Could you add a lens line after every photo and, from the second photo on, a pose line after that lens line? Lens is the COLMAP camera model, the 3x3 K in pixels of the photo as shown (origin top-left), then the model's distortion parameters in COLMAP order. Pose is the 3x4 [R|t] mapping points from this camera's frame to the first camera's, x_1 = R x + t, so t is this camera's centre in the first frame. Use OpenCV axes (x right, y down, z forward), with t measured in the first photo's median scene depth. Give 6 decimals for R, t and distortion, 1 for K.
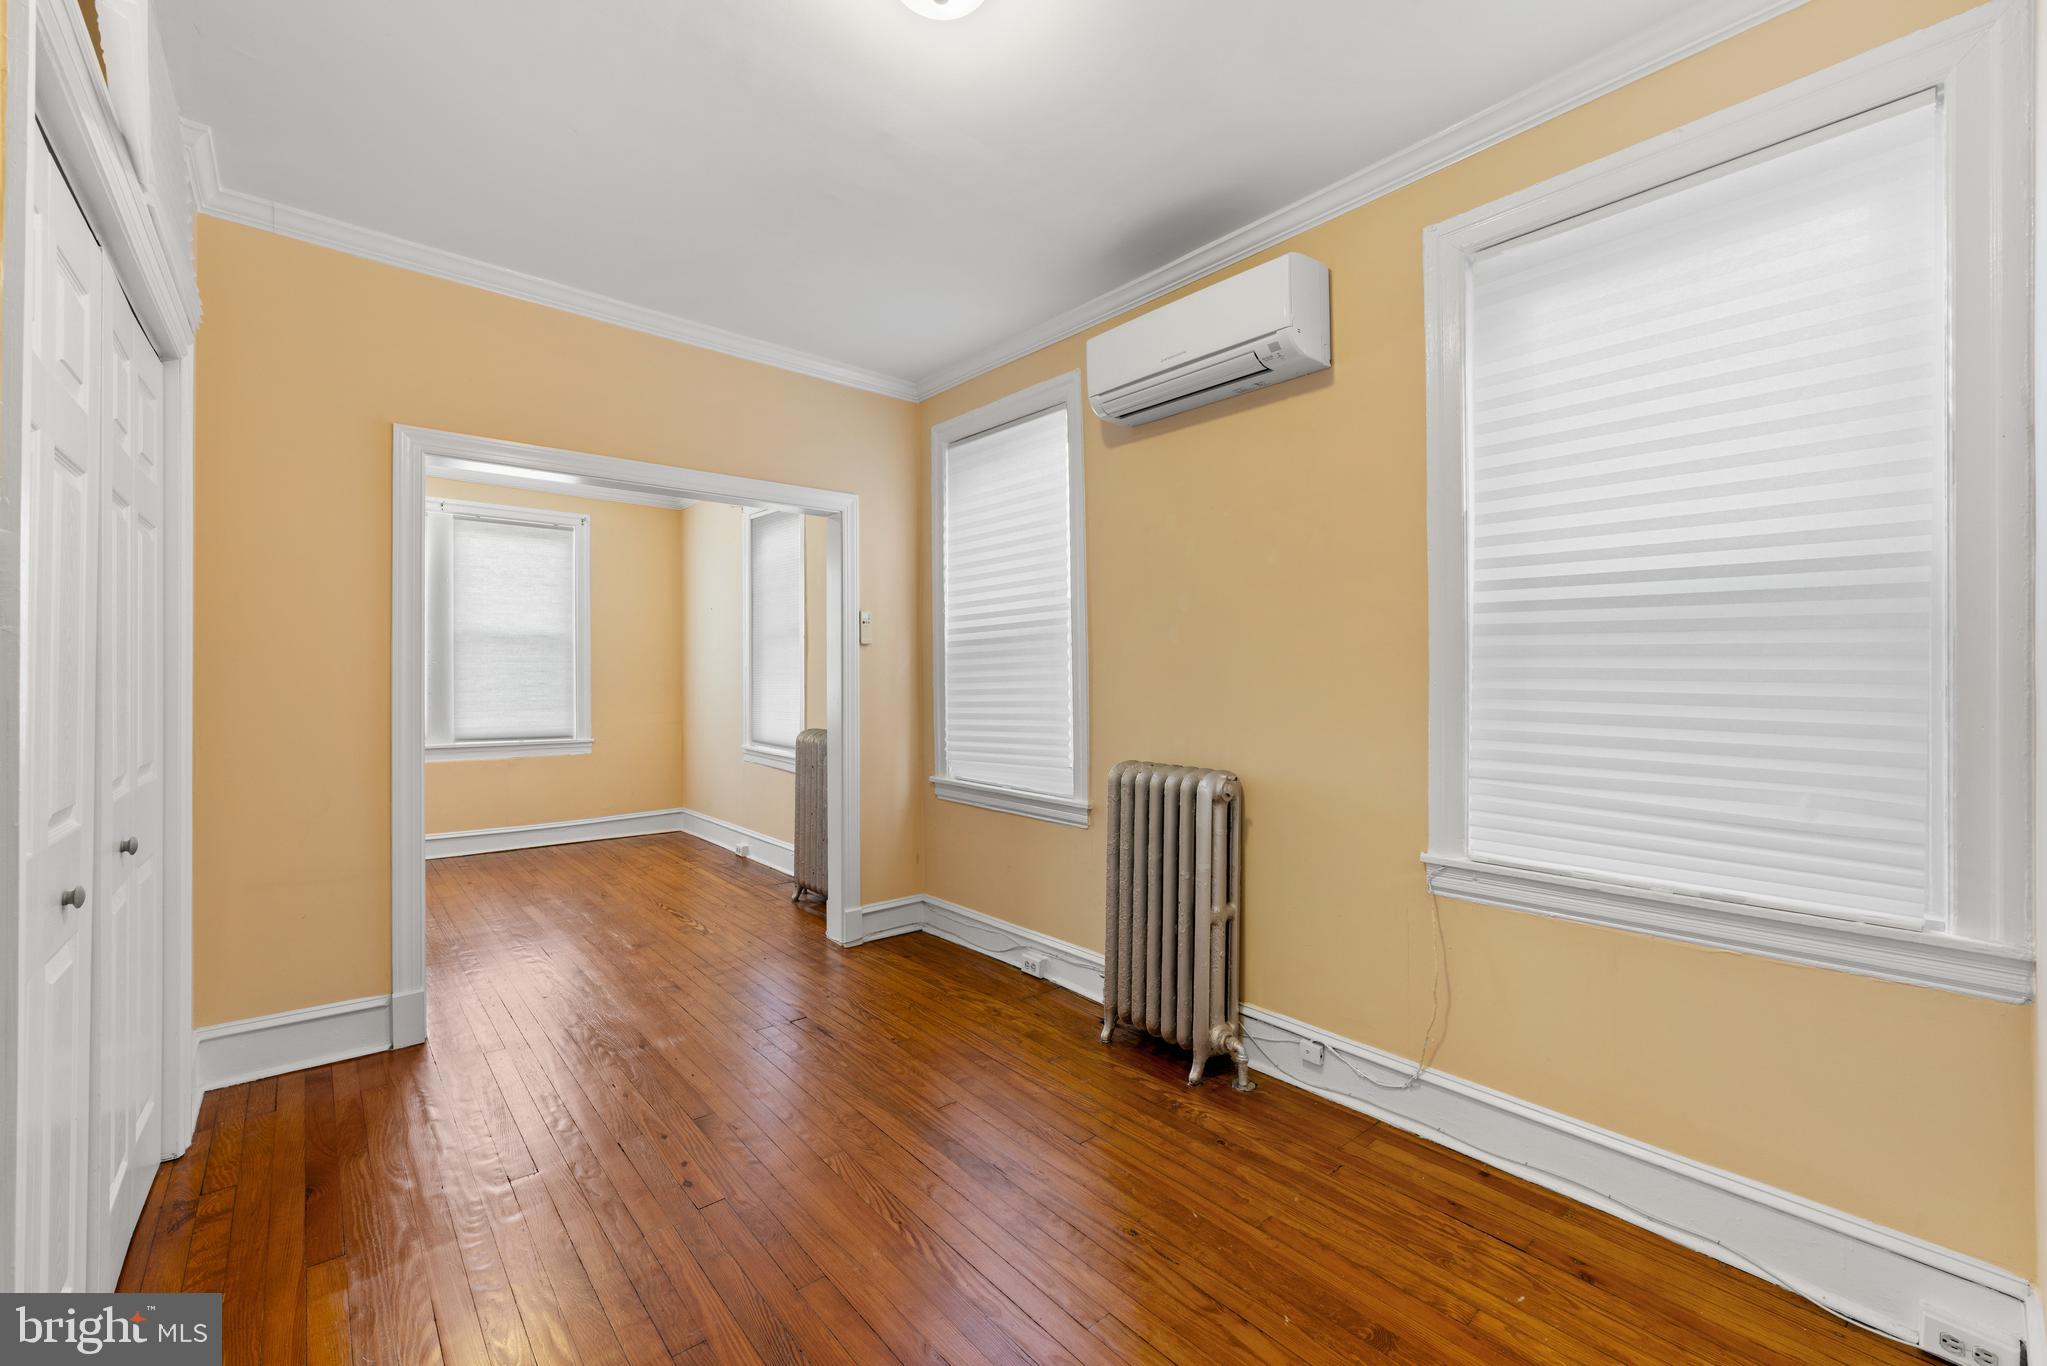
lens RADIAL K [[834.4, 0, 1020.3], [0, 834.4, 677.6], [0, 0, 1]] dist [-0.004259, 0.000892]
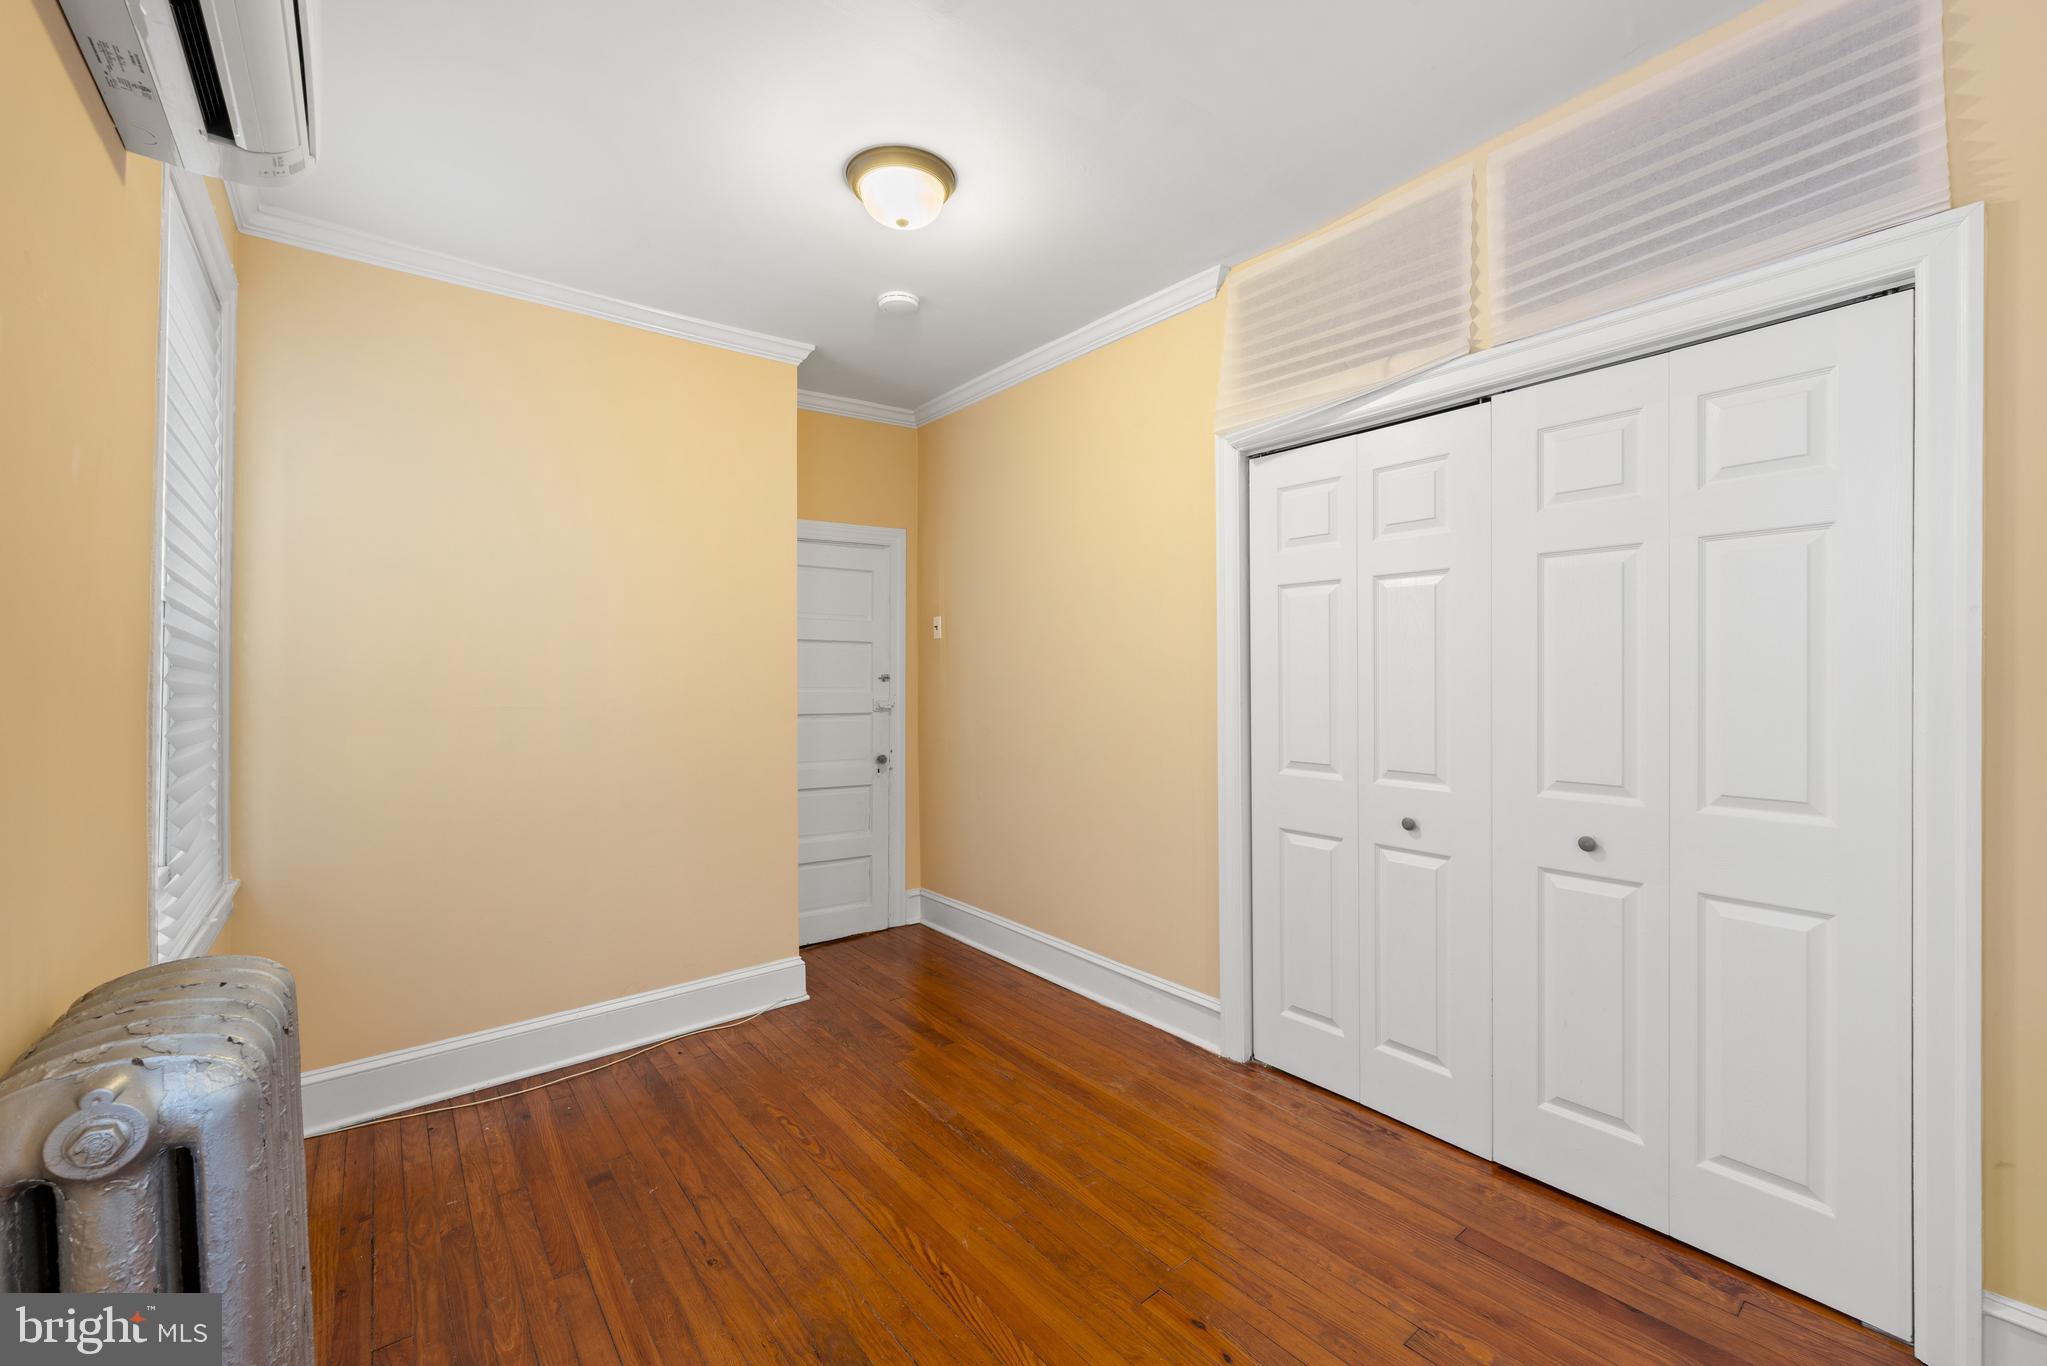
lens RADIAL K [[834.4, 0, 1019.5], [0, 834.4, 682.0], [0, 0, 1]] dist [-0.004259, 0.000892]
pose [[-0.999184, 0.008597, 0.039454, -0.157615], [0.008629, 0.999963, 0.000647, -0.018546], [-0.039447, 0.000987, -0.999221, 1.111785]]
